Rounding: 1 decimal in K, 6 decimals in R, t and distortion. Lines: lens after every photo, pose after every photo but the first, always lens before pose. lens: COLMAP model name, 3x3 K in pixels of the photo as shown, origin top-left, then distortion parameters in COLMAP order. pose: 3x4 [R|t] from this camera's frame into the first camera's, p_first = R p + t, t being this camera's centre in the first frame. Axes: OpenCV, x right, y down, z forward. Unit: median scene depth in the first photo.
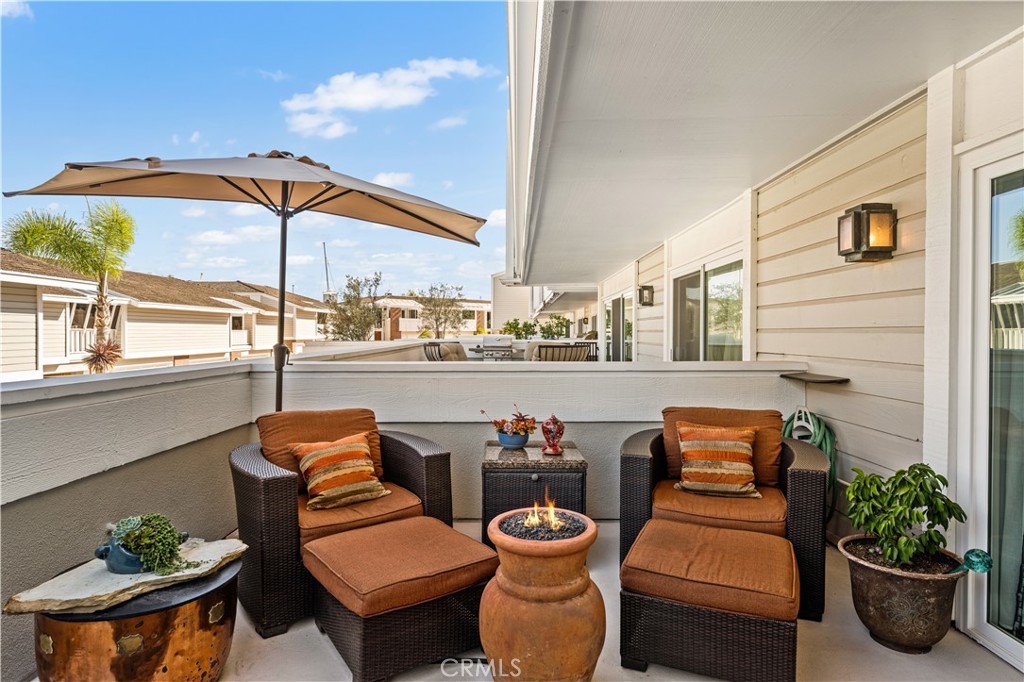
lens RADIAL K [[562.6, 0, 512.0], [0, 562.6, 341.0], [0, 0, 1]] dist [0.001407, 0.001555]
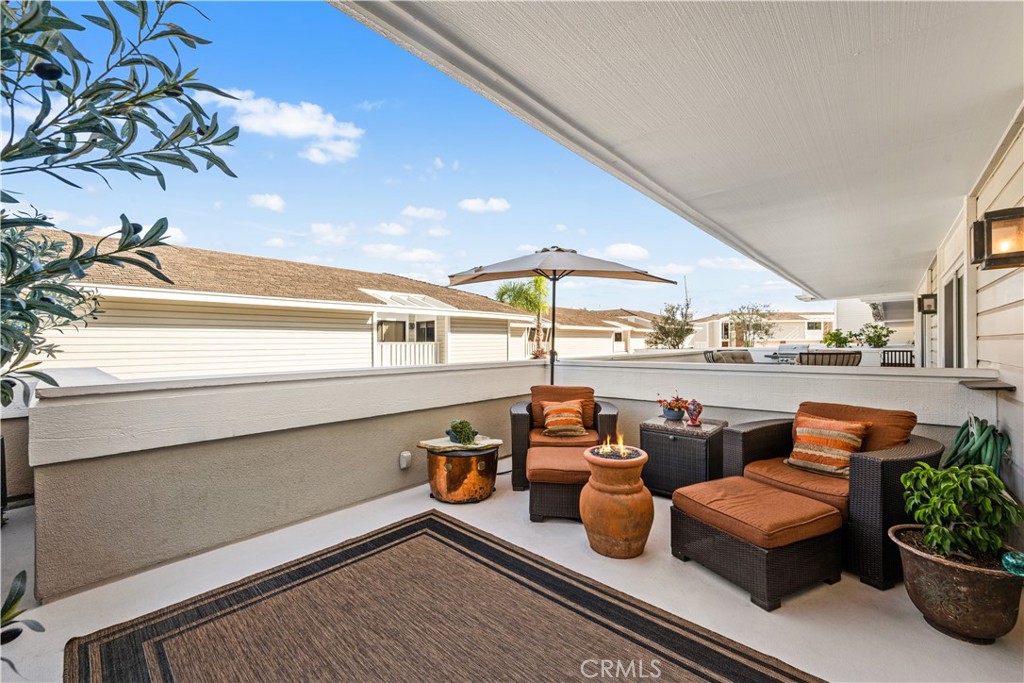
lens RADIAL K [[410.7, 0, 512.0], [0, 410.7, 341.5], [0, 0, 1]] dist [-0.001955, 0.000057]
pose [[0.745914, -0.010354, -0.665962, 0.414641], [-0.001949, 0.999841, -0.017727, 0.003167], [0.666040, 0.014521, 0.745775, -0.104969]]
